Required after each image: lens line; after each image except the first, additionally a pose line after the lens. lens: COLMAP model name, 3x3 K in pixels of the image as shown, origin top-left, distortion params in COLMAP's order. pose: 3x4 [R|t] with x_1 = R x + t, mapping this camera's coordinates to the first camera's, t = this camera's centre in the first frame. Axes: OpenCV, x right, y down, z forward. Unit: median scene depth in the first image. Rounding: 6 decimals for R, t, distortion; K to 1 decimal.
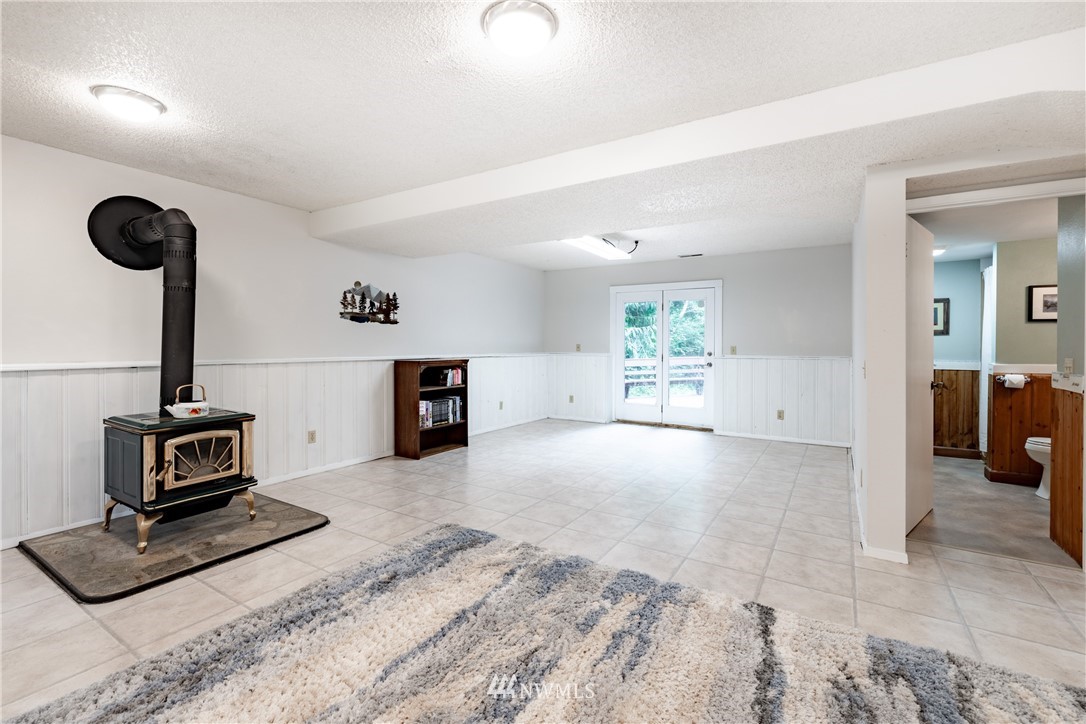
lens RADIAL K [[475.8, 0, 528.2], [0, 475.8, 342.7], [0, 0, 1]] dist [-0.000272, -0.000296]
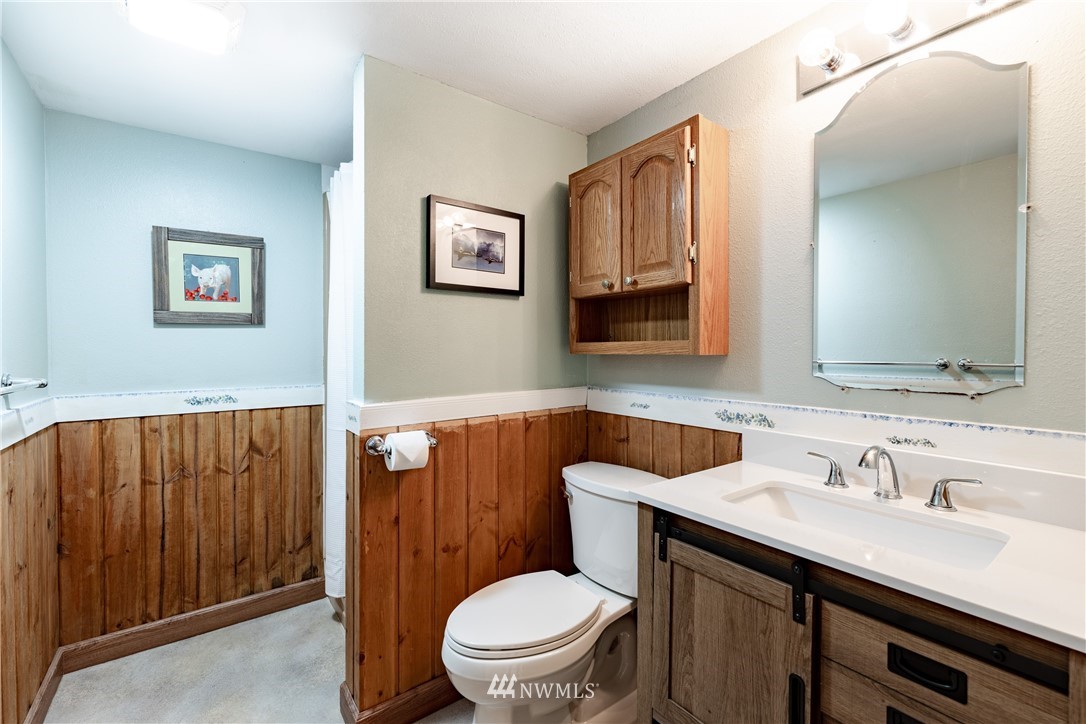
lens RADIAL K [[475.8, 0, 541.3], [0, 475.8, 358.9], [0, 0, 1]] dist [-0.000272, -0.000296]
pose [[0.356137, -0.019045, 0.934240, 0.694691], [-0.000791, 0.999786, 0.020683, 0.004341], [-0.934433, -0.008105, 0.356045, 0.745378]]
